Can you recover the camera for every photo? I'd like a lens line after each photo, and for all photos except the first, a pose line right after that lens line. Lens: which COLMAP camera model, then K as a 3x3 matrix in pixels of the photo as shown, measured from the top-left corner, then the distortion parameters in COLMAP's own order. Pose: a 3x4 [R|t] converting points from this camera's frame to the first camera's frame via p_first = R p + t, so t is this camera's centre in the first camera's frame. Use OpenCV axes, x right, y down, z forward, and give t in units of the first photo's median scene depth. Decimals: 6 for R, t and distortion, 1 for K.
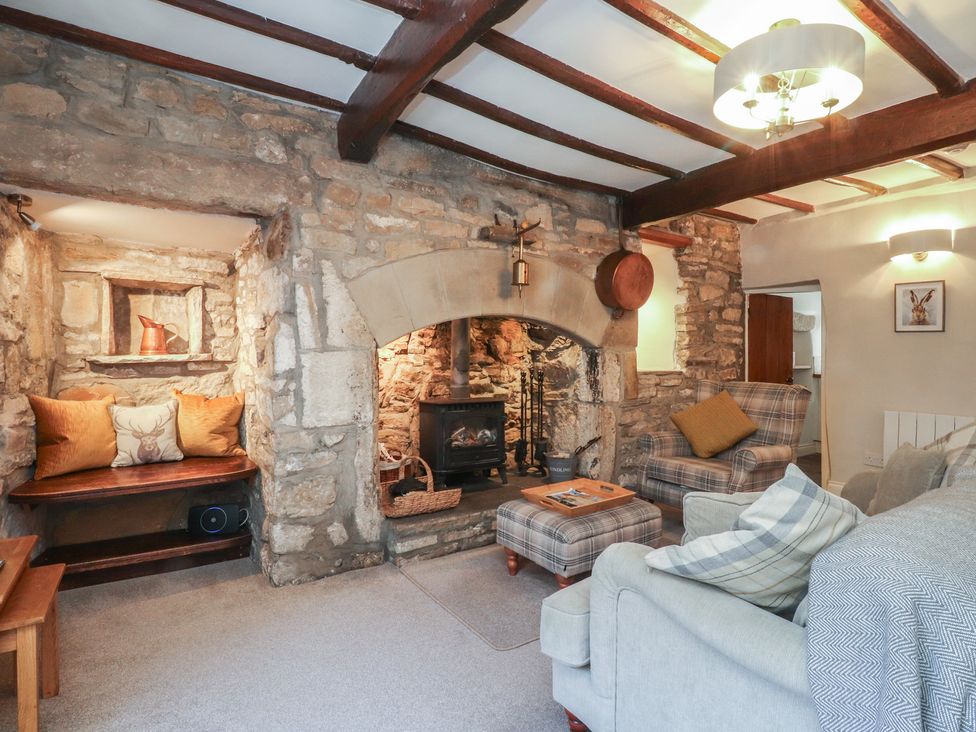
lens RADIAL K [[520.7, 0, 482.2], [0, 520.7, 348.6], [0, 0, 1]] dist [-0.005304, -0.008687]
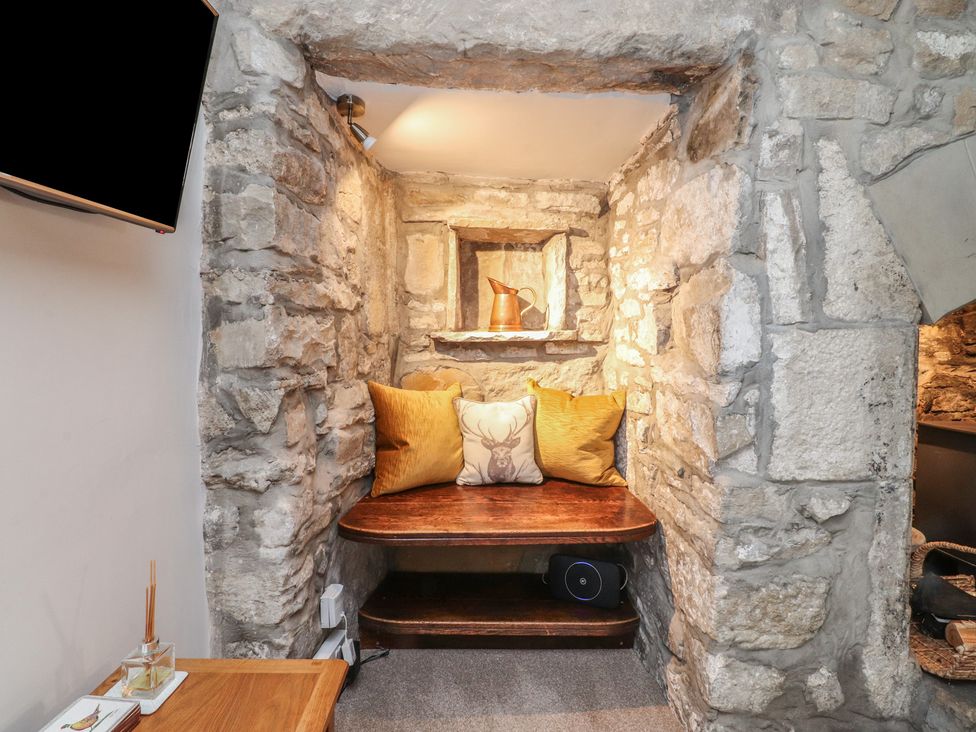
lens RADIAL K [[520.7, 0, 493.9], [0, 520.7, 349.2], [0, 0, 1]] dist [-0.005304, -0.008687]
pose [[0.855722, 0.031657, -0.516467, -0.292683], [-0.009821, 0.998941, 0.044958, 0.005177], [0.517343, -0.033399, 0.855126, 0.397697]]
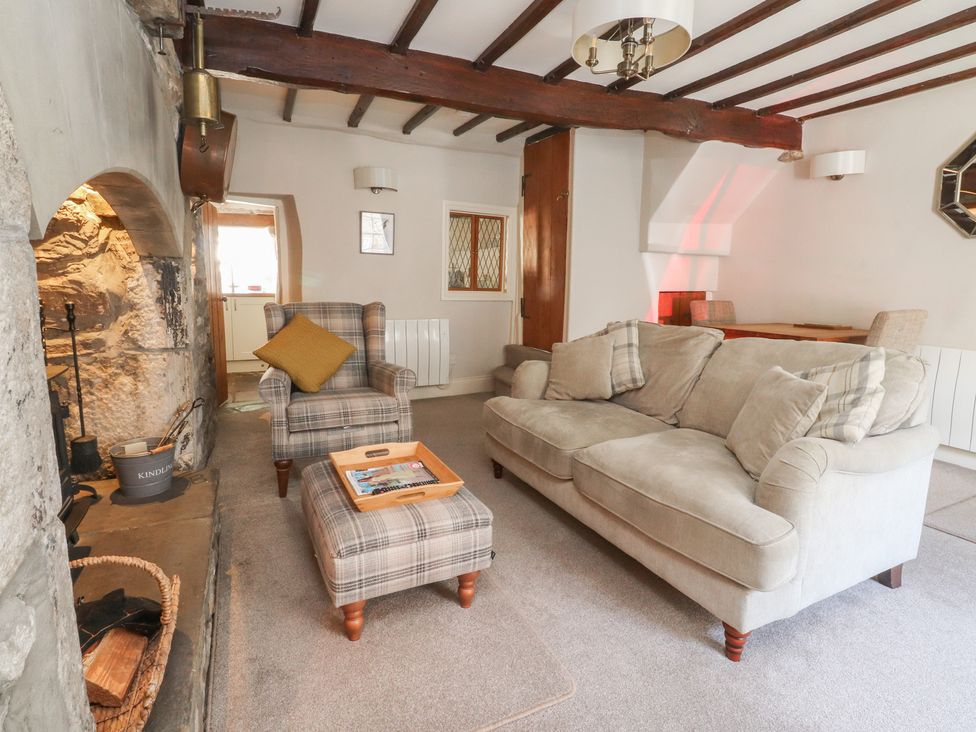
lens RADIAL K [[502.2, 0, 478.7], [0, 502.2, 347.5], [0, 0, 1]] dist [-0.001897, -0.000161]
pose [[0.146622, -0.136606, 0.979715, -0.439149], [-0.023230, 0.989670, 0.141471, 0.014069], [-0.988920, -0.043502, 0.141934, 0.778895]]
